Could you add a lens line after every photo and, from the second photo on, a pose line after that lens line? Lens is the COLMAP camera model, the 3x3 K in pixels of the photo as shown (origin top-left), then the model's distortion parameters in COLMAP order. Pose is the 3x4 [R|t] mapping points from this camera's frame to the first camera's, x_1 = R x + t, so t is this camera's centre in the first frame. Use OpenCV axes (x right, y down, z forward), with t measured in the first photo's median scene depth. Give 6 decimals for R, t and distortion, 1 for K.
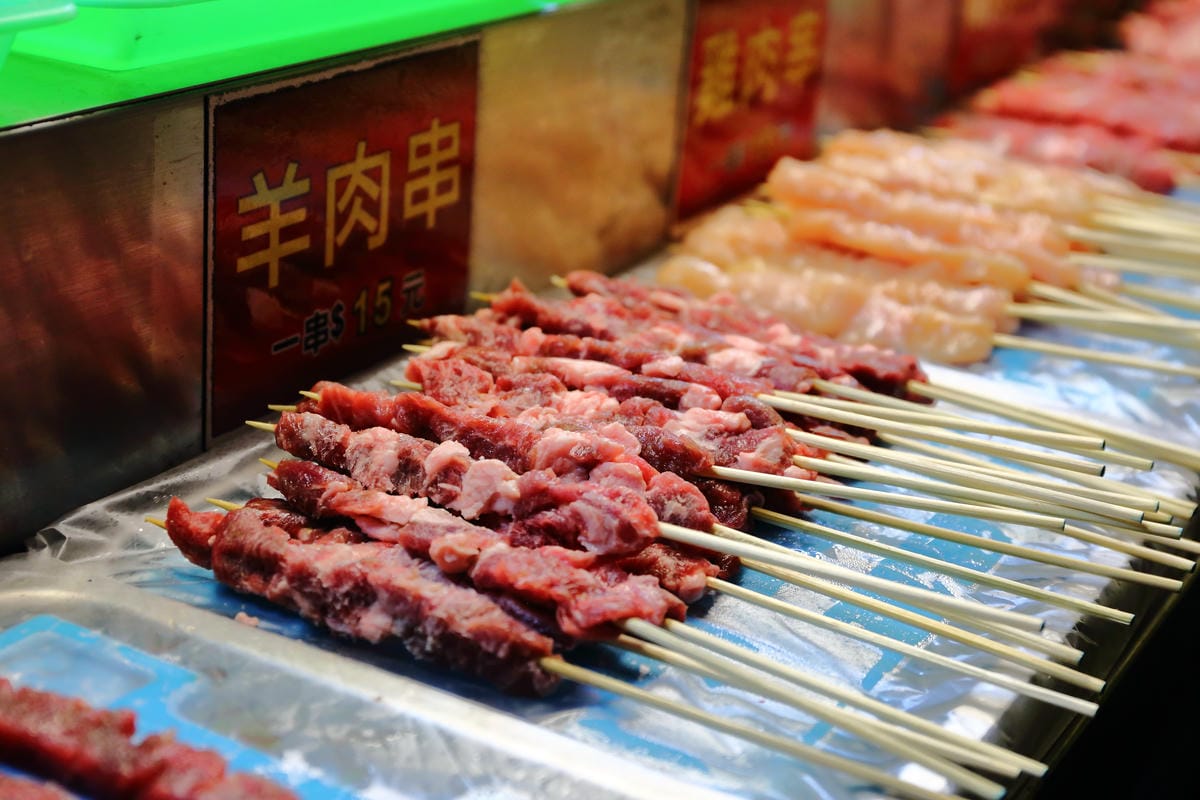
lens RADIAL K [[2008.7, 0, 600.9], [0, 2008.7, 399.6], [0, 0, 1]] dist [0.001964, 0.000000]
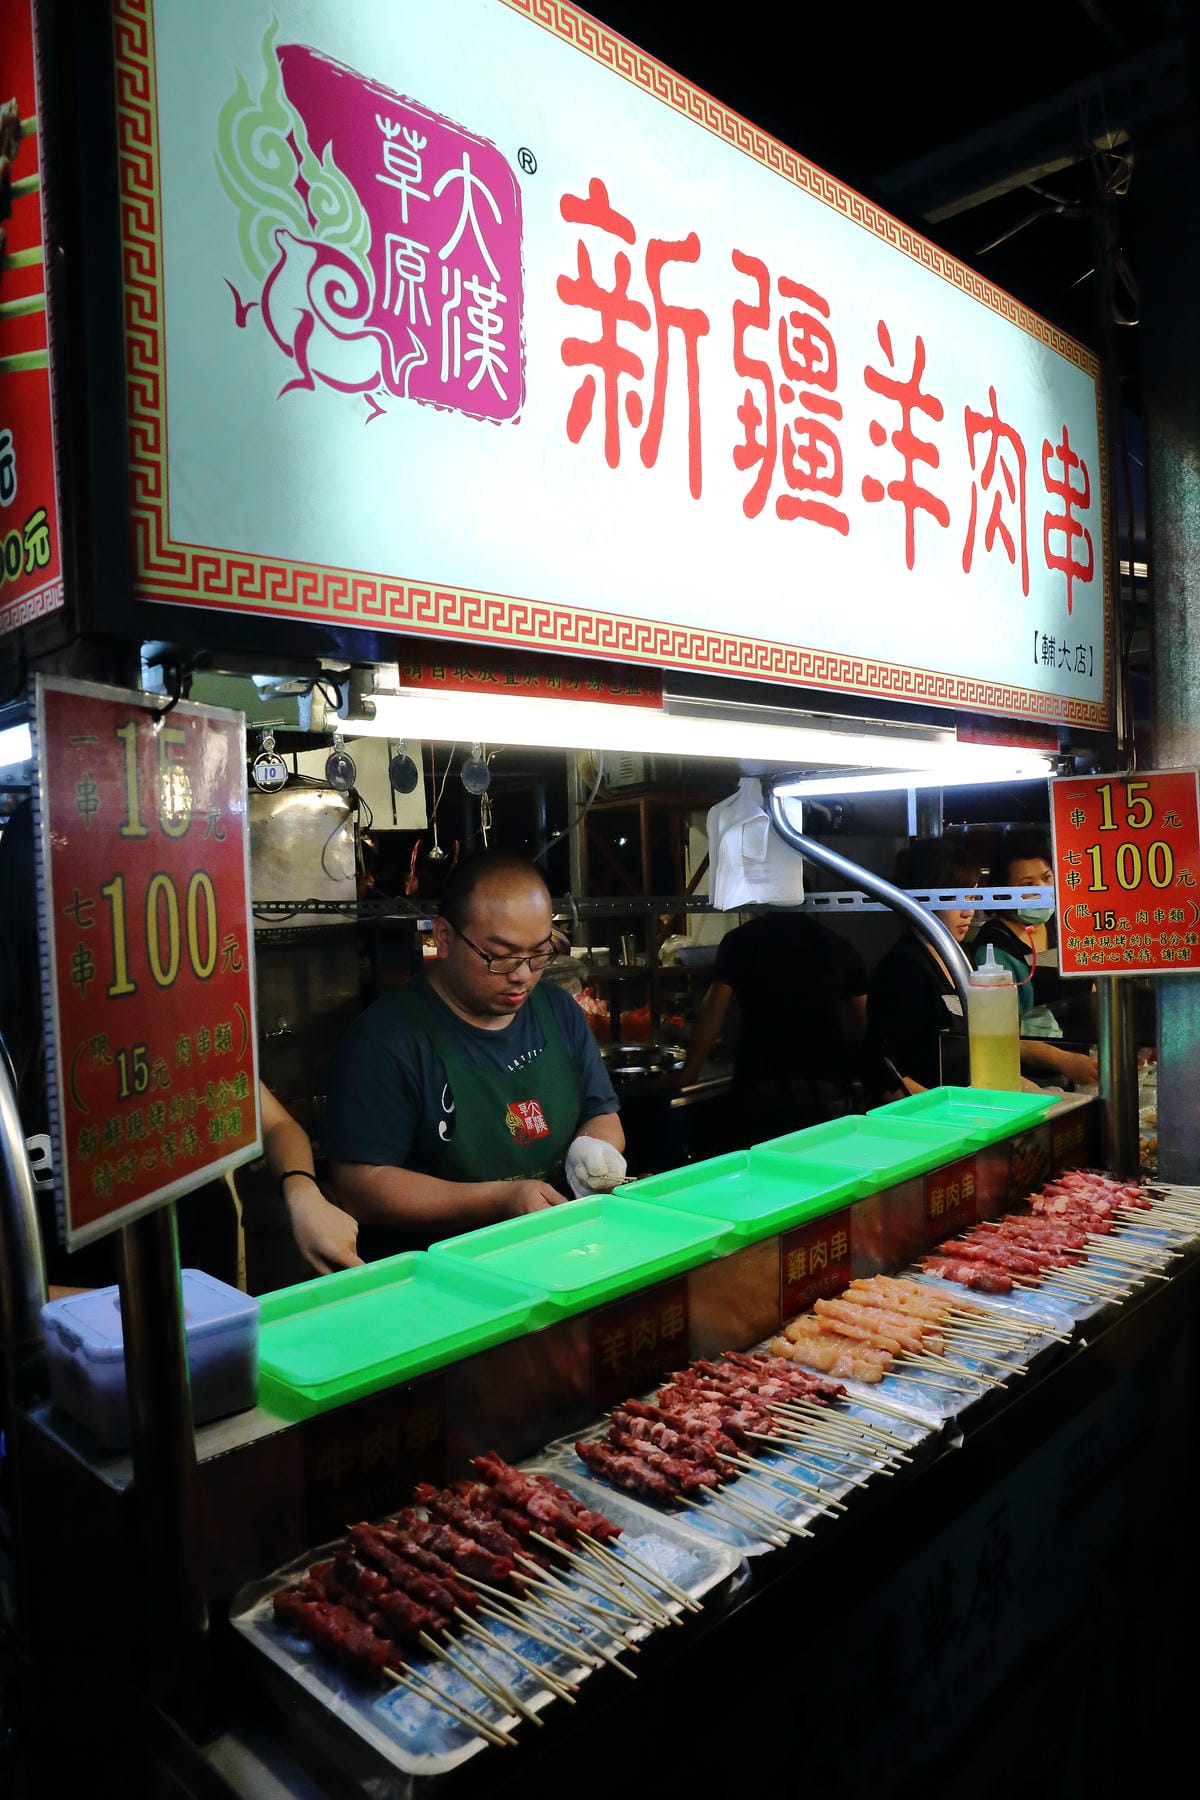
lens RADIAL K [[1197.0, 0, 596.6], [0, 1197.0, 897.3], [0, 0, 1]] dist [-0.076606, -0.001450]
pose [[0.958165, -0.091635, -0.271151, 0.423307], [-0.001867, 0.945342, -0.326074, -0.162154], [0.286210, 0.312939, 0.905623, -1.033611]]
